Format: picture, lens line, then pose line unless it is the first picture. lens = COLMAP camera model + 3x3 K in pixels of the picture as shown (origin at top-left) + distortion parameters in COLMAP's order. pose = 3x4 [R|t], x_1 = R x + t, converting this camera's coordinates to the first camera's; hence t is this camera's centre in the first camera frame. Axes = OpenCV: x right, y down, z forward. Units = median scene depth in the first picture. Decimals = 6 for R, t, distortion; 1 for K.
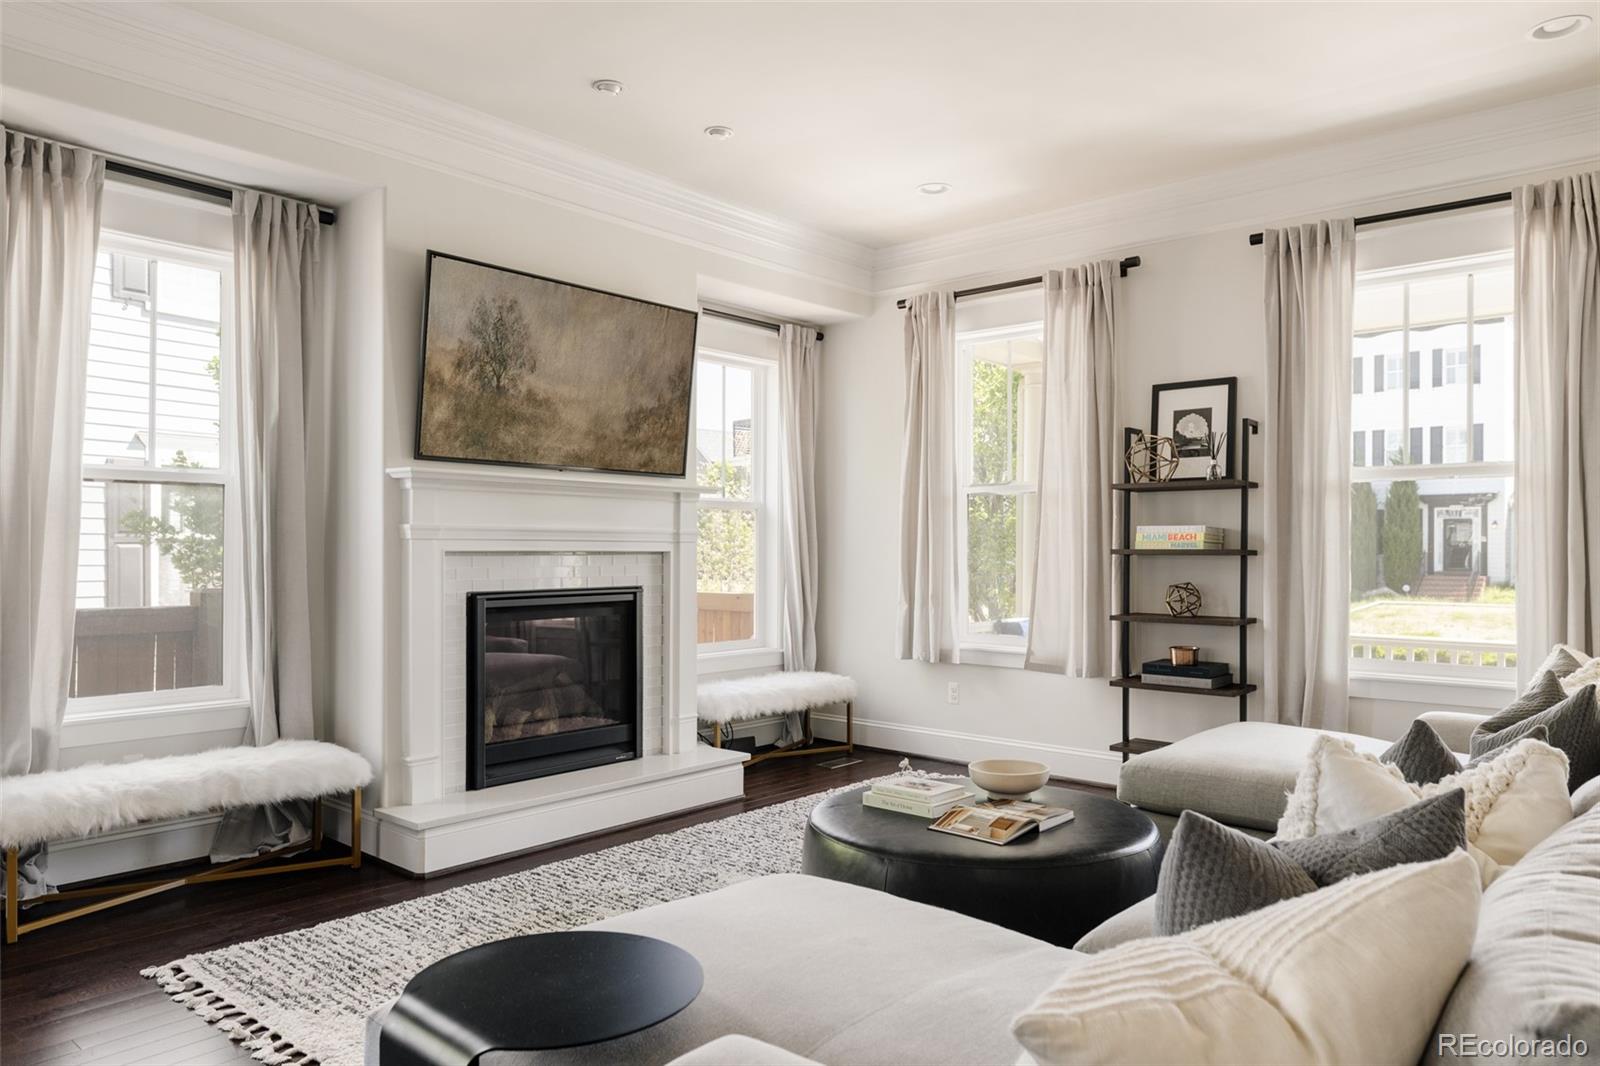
lens RADIAL K [[1092.1, 0, 797.8], [0, 1092.1, 527.8], [0, 0, 1]] dist [0.049015, -0.000264]
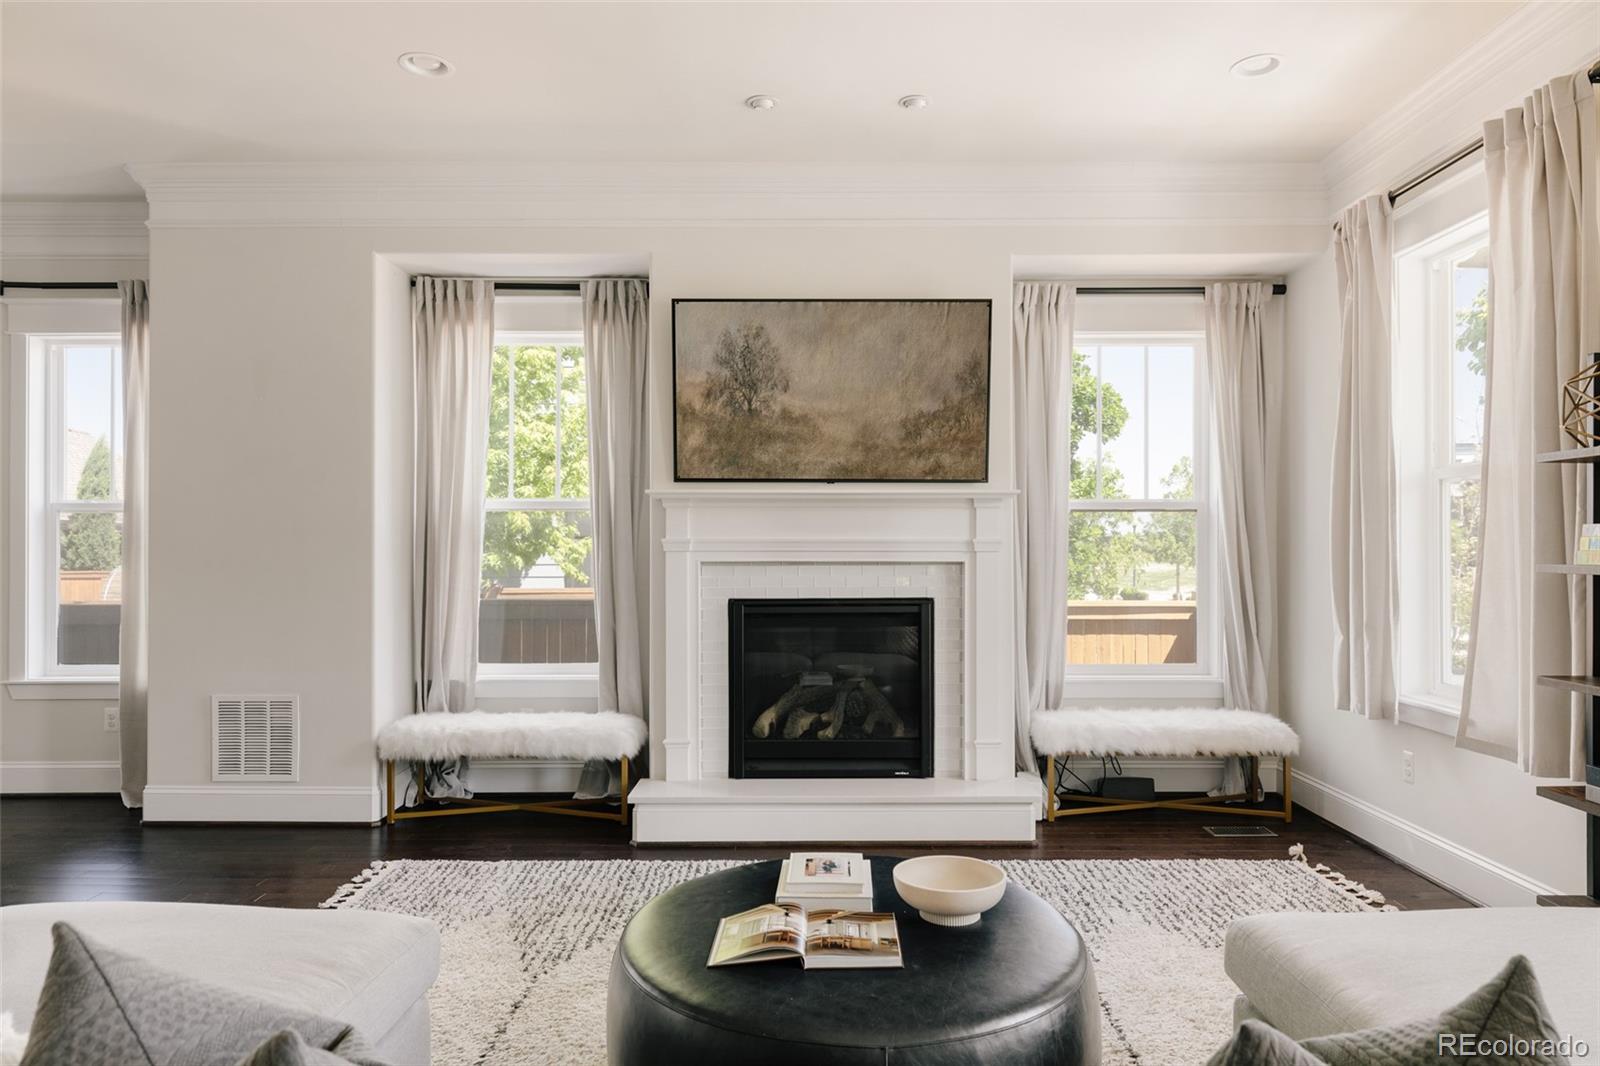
lens RADIAL K [[989.5, 0, 794.8], [0, 989.5, 540.6], [0, 0, 1]] dist [0.036374, -0.008206]
pose [[0.668936, -0.007913, -0.743278, 0.462846], [0.016423, 0.999857, 0.004136, -0.003082], [0.743139, -0.014974, 0.668970, 0.365102]]
